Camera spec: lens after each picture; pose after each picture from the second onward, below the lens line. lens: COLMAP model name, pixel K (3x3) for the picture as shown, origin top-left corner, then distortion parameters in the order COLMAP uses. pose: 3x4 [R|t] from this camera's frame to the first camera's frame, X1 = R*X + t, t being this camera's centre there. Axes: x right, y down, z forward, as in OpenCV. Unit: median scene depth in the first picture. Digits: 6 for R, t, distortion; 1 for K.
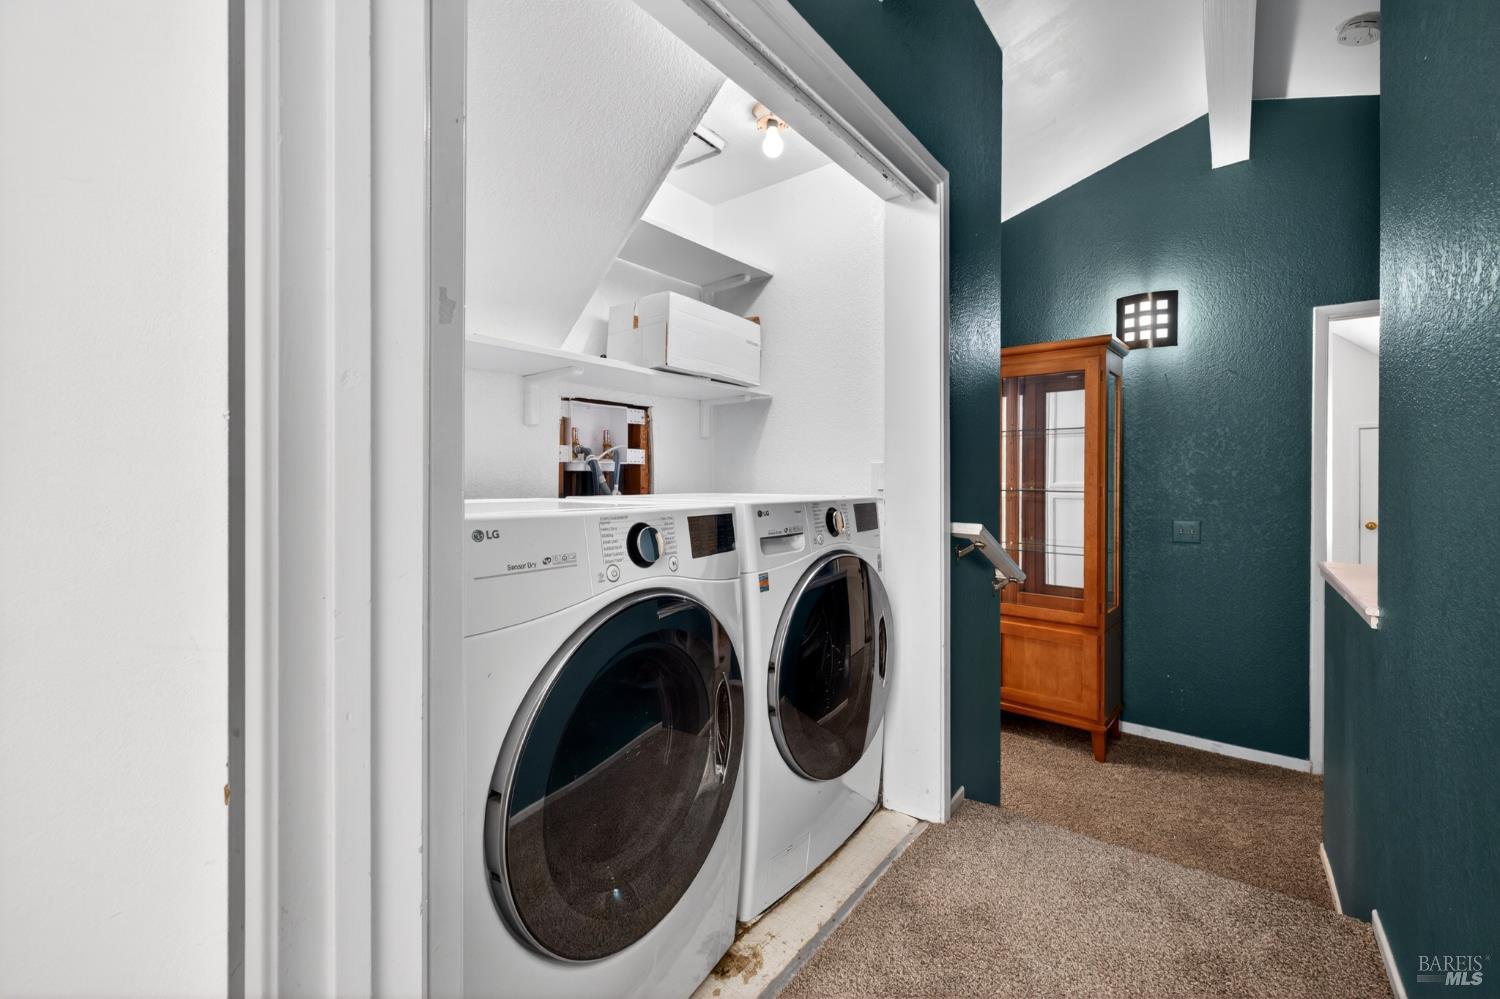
lens RADIAL K [[628.2, 0, 747.7], [0, 628.2, 495.2], [0, 0, 1]] dist [0.005959, -0.000887]
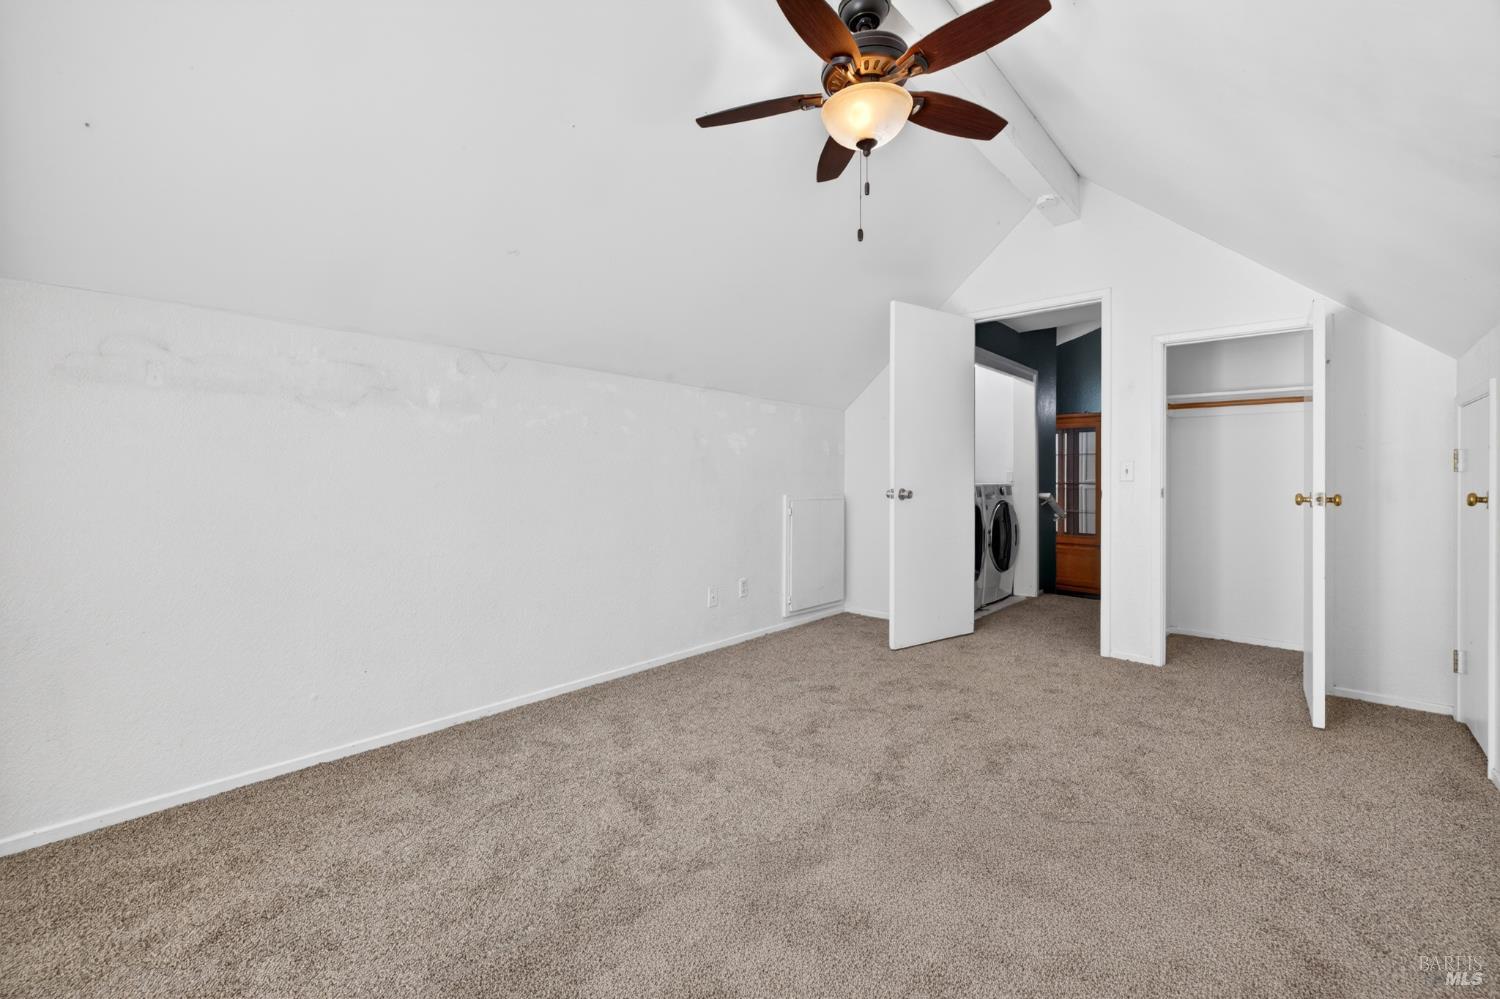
lens RADIAL K [[628.2, 0, 751.8], [0, 628.2, 488.0], [0, 0, 1]] dist [0.005959, -0.000887]
pose [[0.998076, 0.002648, -0.061951, -0.787037], [-0.002935, 0.999985, -0.004536, 0.037203], [0.061938, 0.004709, 0.998069, -1.901589]]
